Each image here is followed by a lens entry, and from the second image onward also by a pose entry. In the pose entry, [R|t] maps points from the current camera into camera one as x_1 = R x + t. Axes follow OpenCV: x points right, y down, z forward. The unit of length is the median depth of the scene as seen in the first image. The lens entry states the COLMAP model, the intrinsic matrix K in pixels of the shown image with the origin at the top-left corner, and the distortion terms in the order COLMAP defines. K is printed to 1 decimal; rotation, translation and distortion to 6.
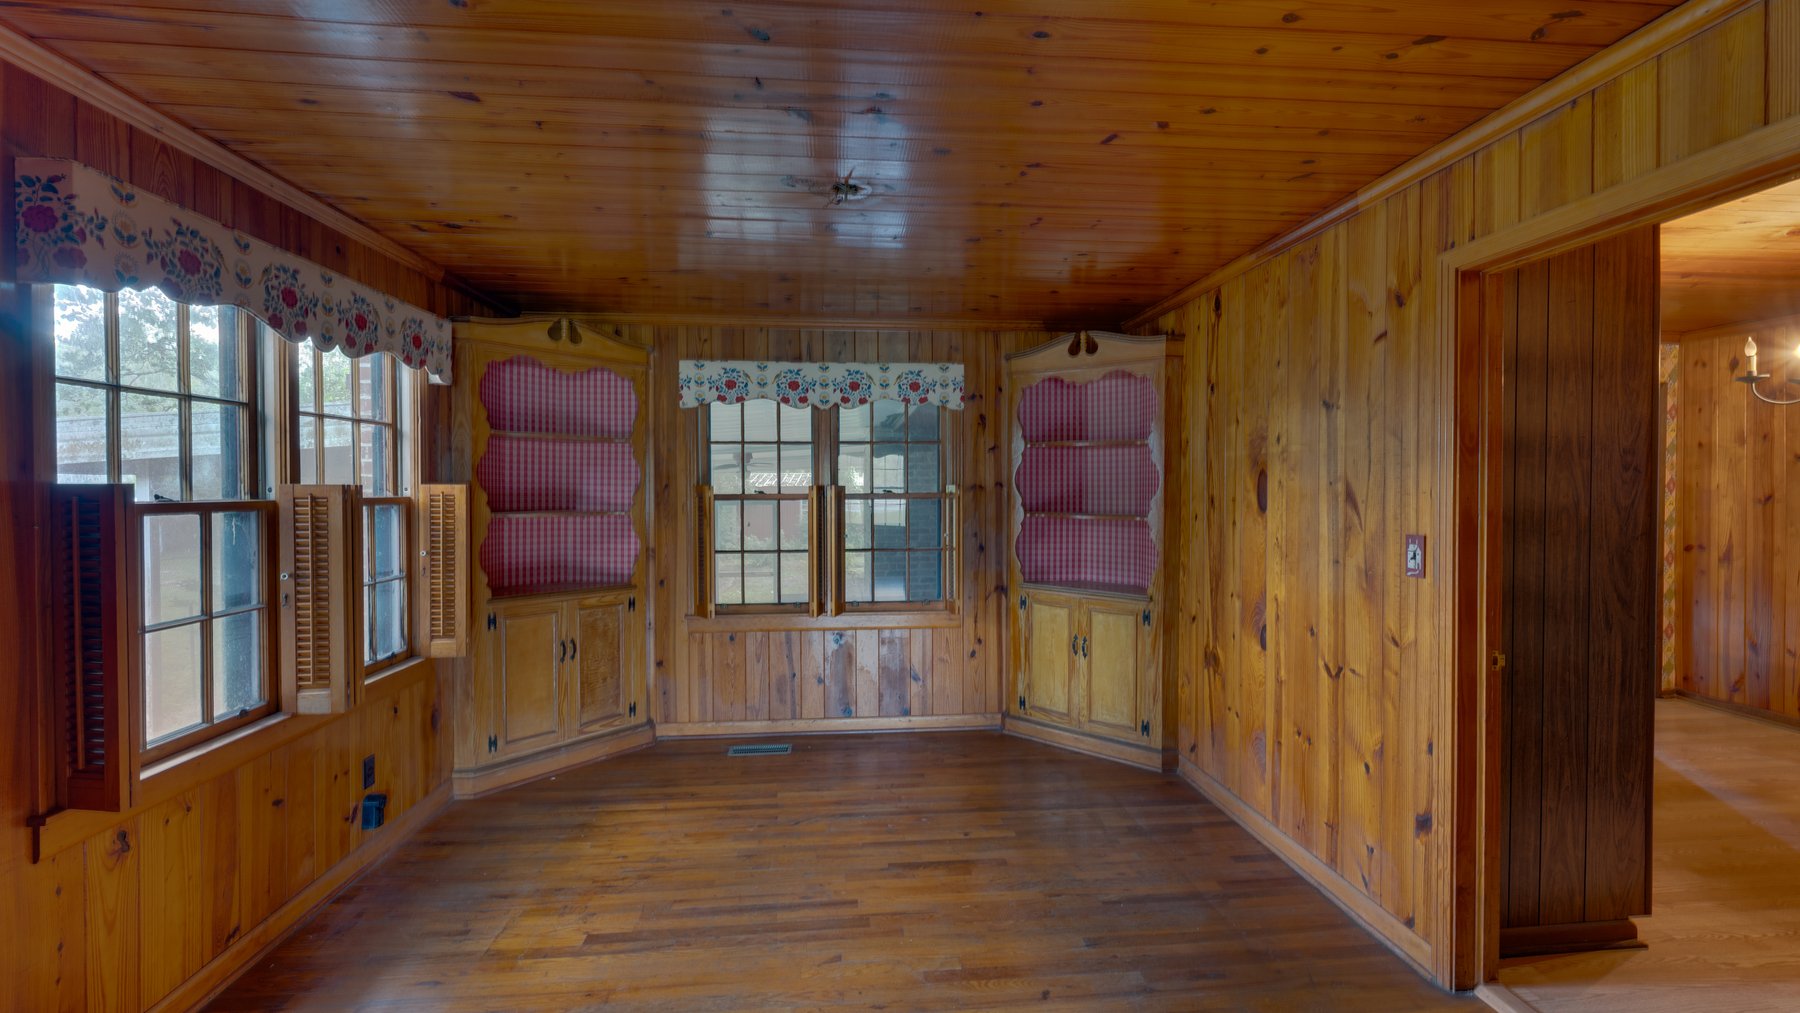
lens RADIAL K [[712.6, 0, 902.2], [0, 712.6, 501.9], [0, 0, 1]] dist [-0.000574, -0.000144]
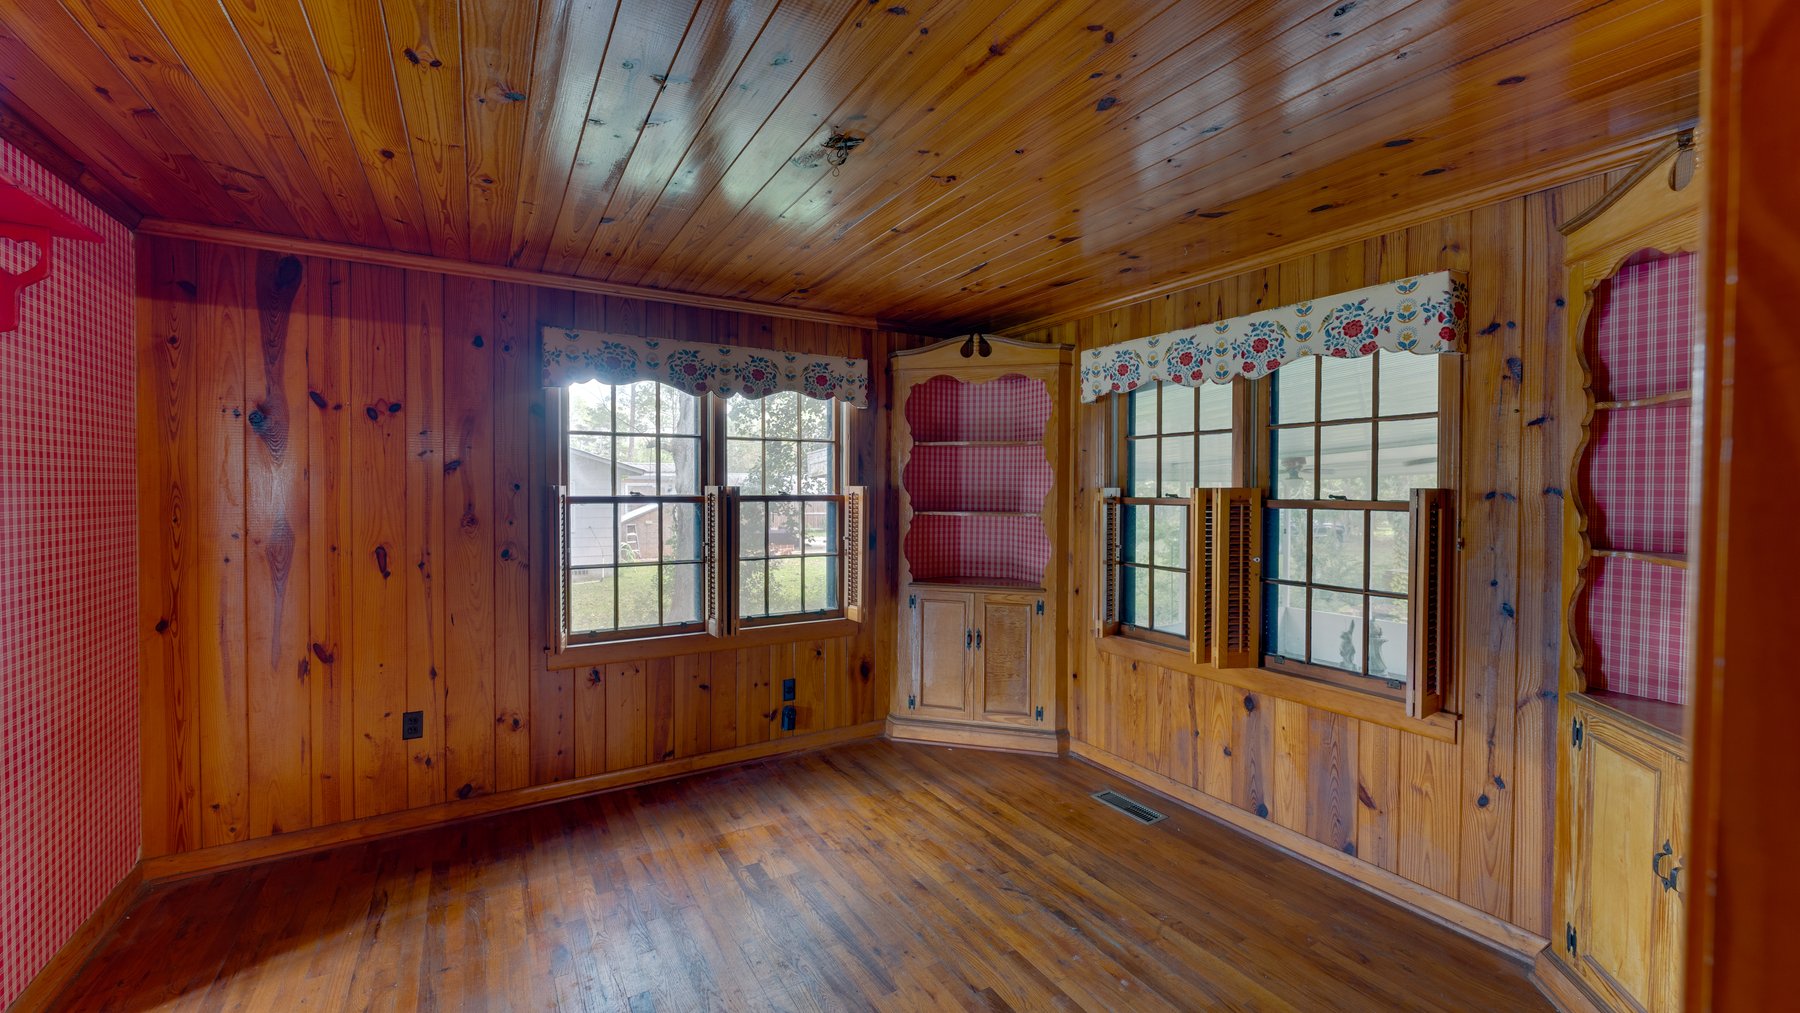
lens RADIAL K [[718.5, 0, 962.7], [0, 718.5, 503.1], [0, 0, 1]] dist [0.001861, 0.000202]
pose [[0.443857, 0.020044, -0.895874, 0.510200], [-0.021685, 0.999697, 0.011623, -0.012087], [0.895835, 0.014268, 0.444157, 0.500105]]
